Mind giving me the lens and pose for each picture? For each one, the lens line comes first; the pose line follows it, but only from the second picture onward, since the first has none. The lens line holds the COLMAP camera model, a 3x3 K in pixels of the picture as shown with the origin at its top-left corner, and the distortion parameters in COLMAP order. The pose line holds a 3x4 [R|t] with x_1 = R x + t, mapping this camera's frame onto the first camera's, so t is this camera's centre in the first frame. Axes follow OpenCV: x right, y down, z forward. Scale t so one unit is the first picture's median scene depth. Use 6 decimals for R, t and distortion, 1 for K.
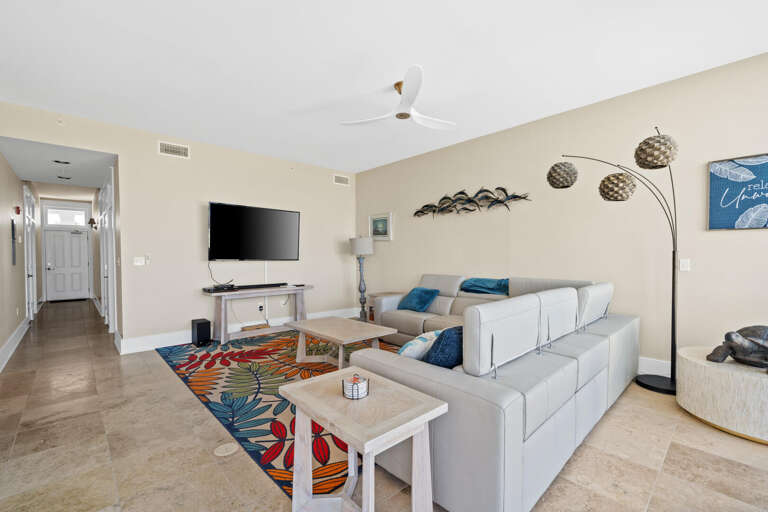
lens RADIAL K [[330.7, 0, 383.3], [0, 330.7, 259.7], [0, 0, 1]] dist [-0.009412, 0.000489]
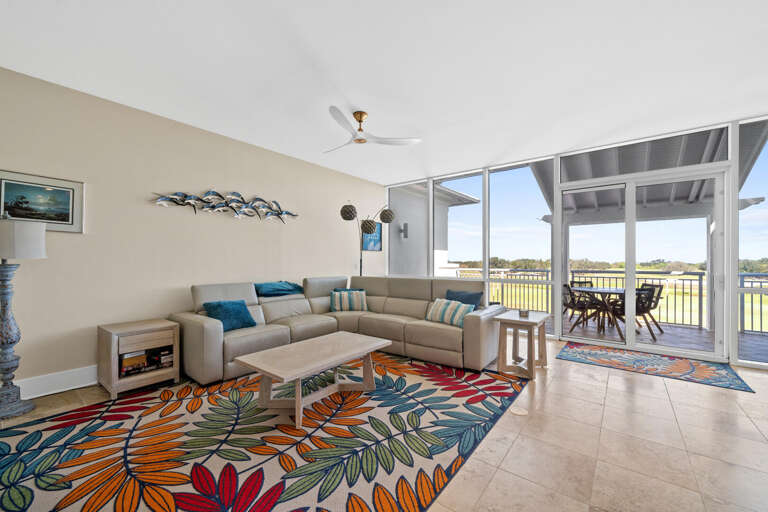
lens RADIAL K [[312.6, 0, 384.6], [0, 312.6, 260.0], [0, 0, 1]] dist [0.001271, 0.000003]
pose [[-0.152360, 0.009558, 0.988279, -1.147453], [0.014740, 0.999864, -0.007398, -0.006441], [-0.988215, 0.013440, -0.152480, 1.211197]]
